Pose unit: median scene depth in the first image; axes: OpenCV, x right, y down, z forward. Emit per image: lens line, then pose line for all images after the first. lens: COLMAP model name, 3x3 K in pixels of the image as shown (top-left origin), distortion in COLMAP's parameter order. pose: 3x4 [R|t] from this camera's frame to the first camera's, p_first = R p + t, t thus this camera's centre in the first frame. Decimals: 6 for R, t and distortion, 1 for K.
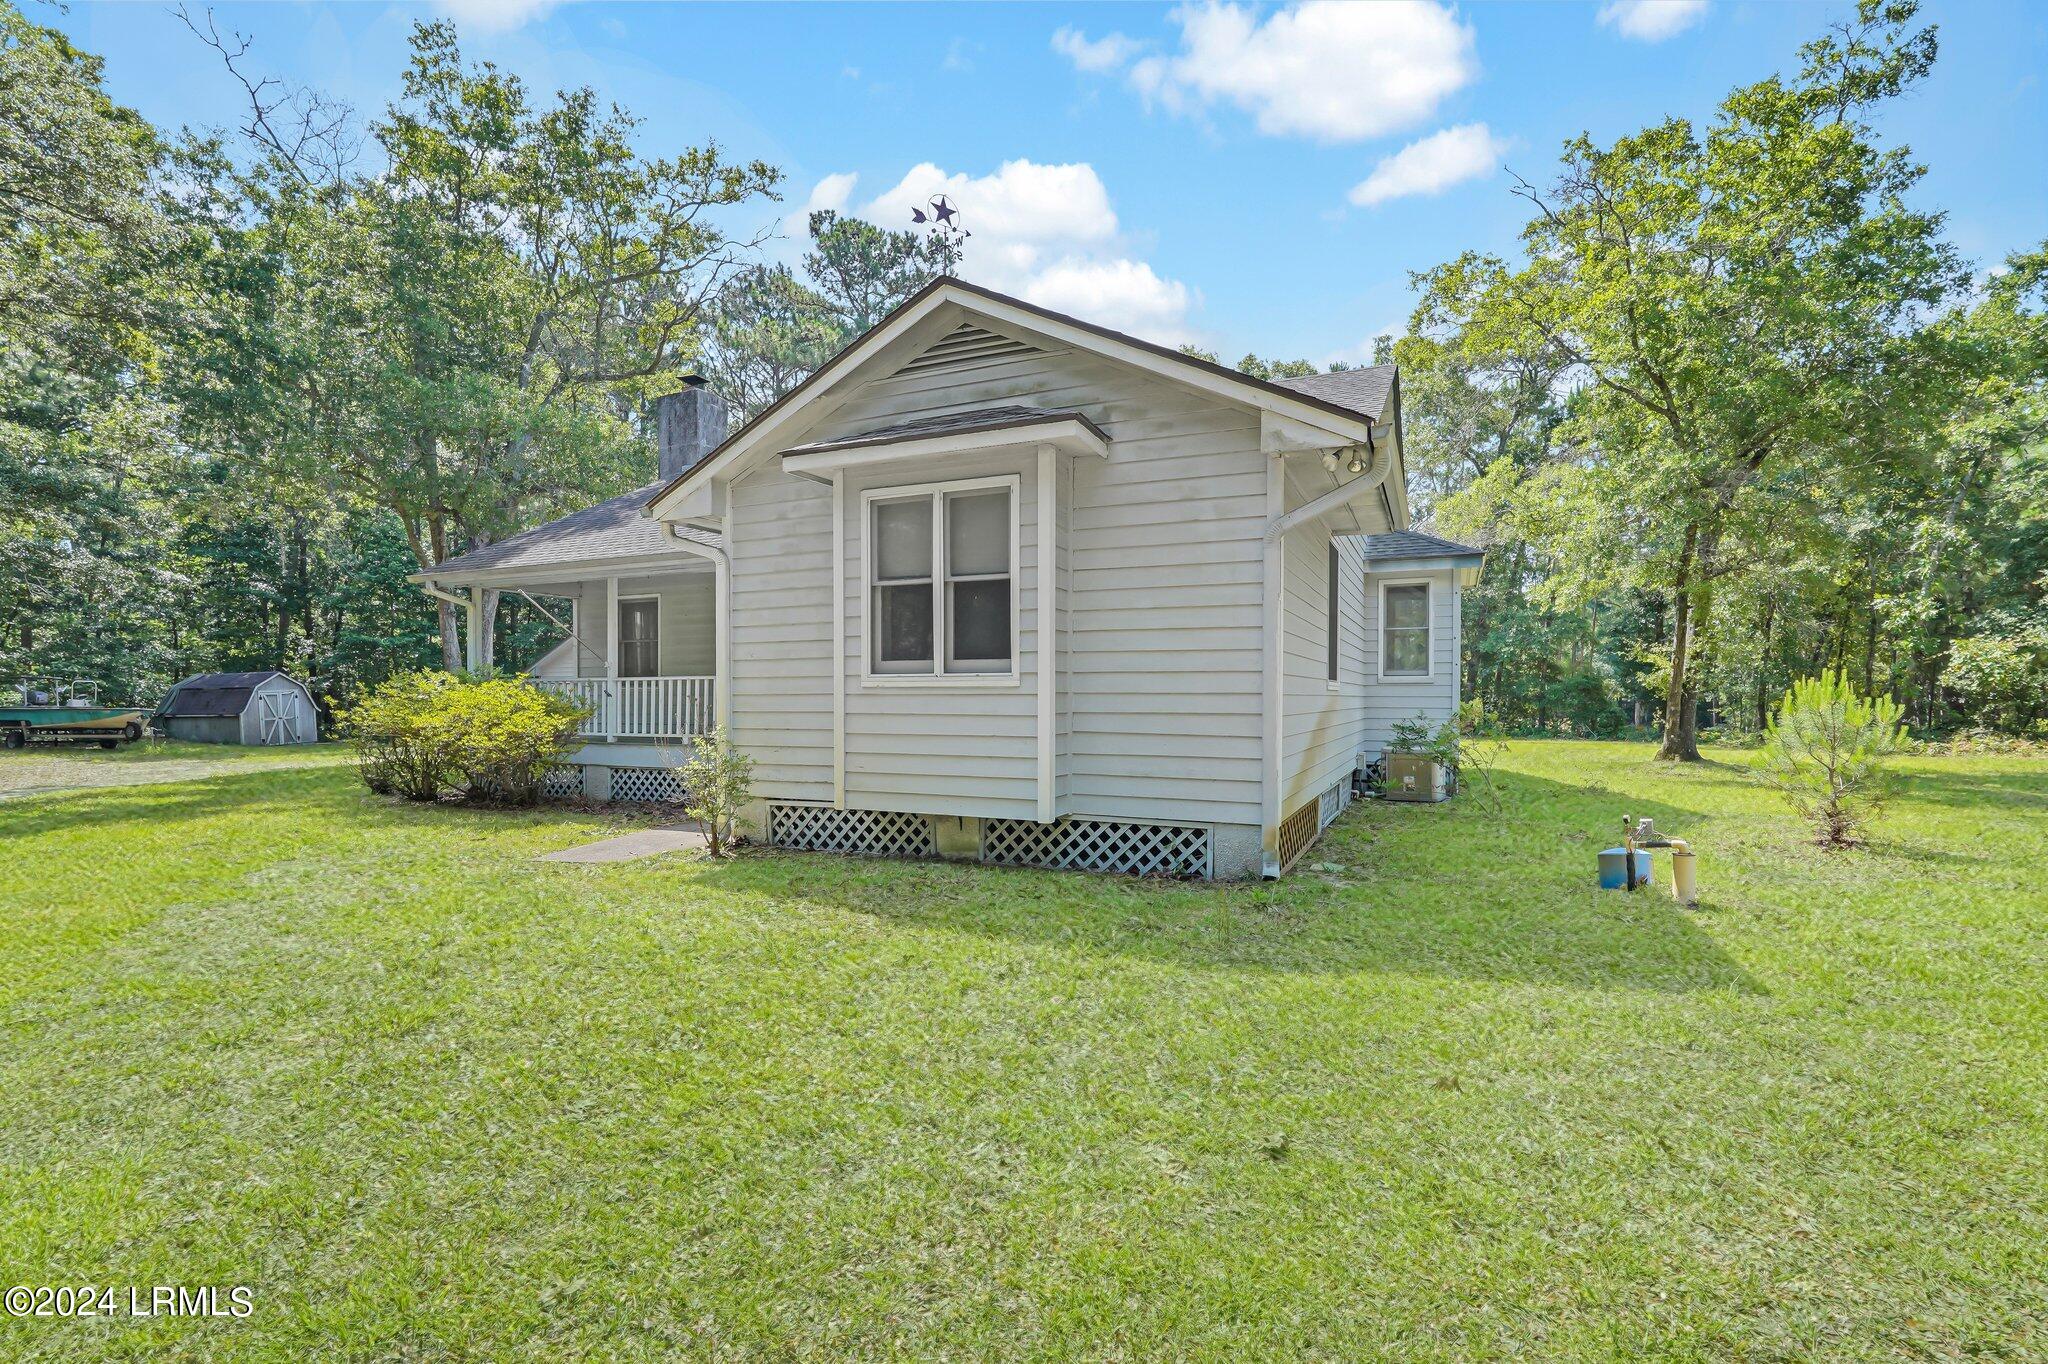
lens RADIAL K [[934.6, 0, 1052.7], [0, 934.6, 713.8], [0, 0, 1]] dist [-0.004260, 0.000922]
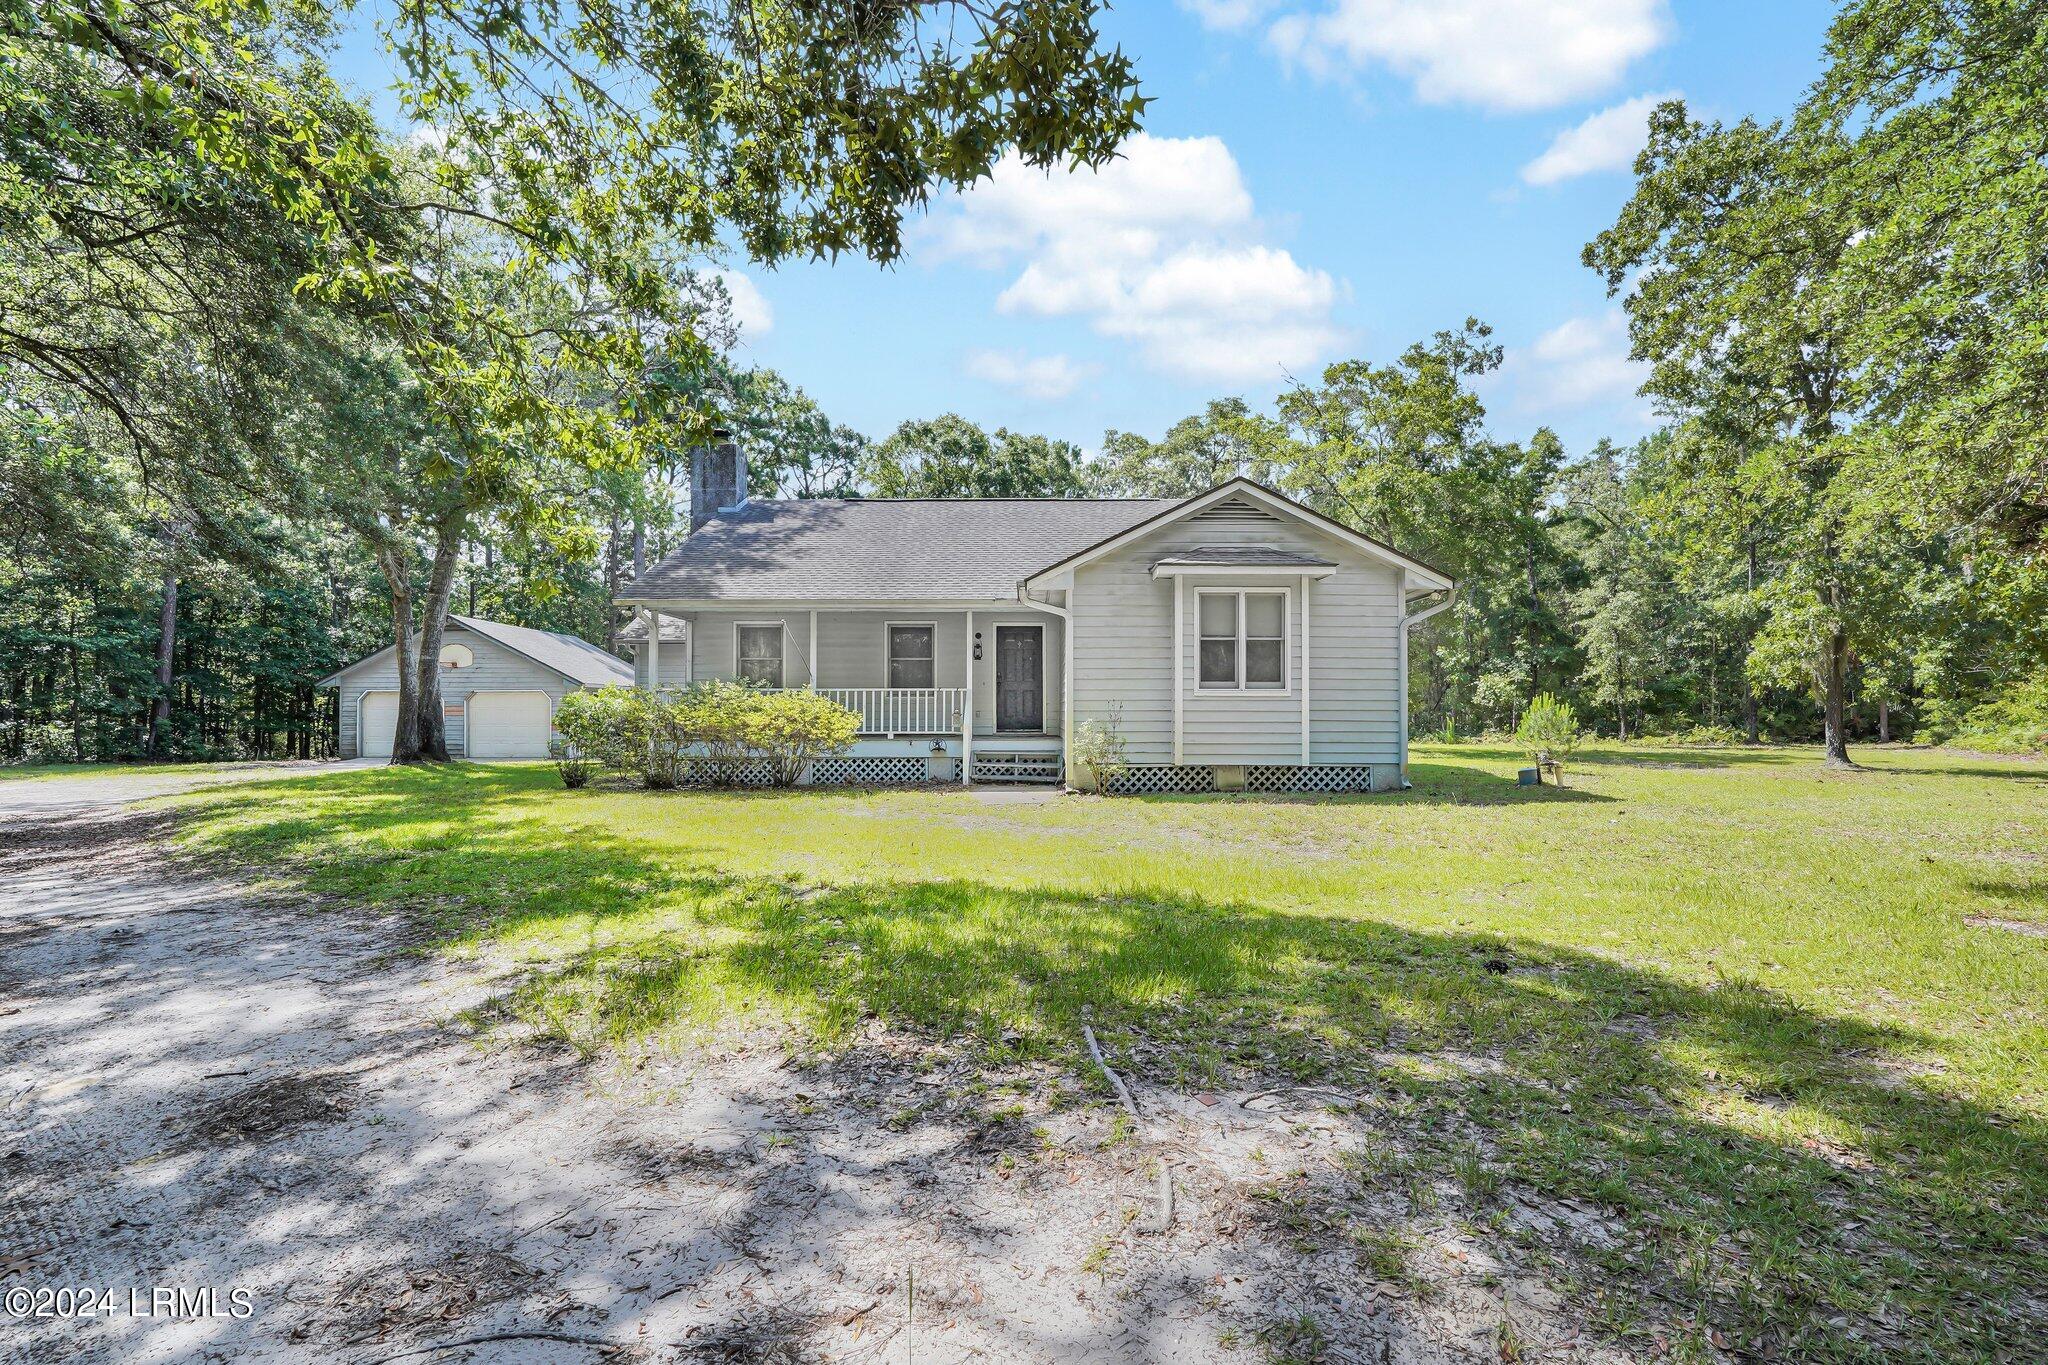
lens RADIAL K [[934.6, 0, 1041.3], [0, 934.6, 696.1], [0, 0, 1]] dist [-0.004260, 0.000922]
pose [[0.906824, 0.008613, 0.421421, -1.220228], [0.007963, 0.999263, -0.037560, 0.036164], [-0.421434, 0.037416, 0.906087, -0.496645]]
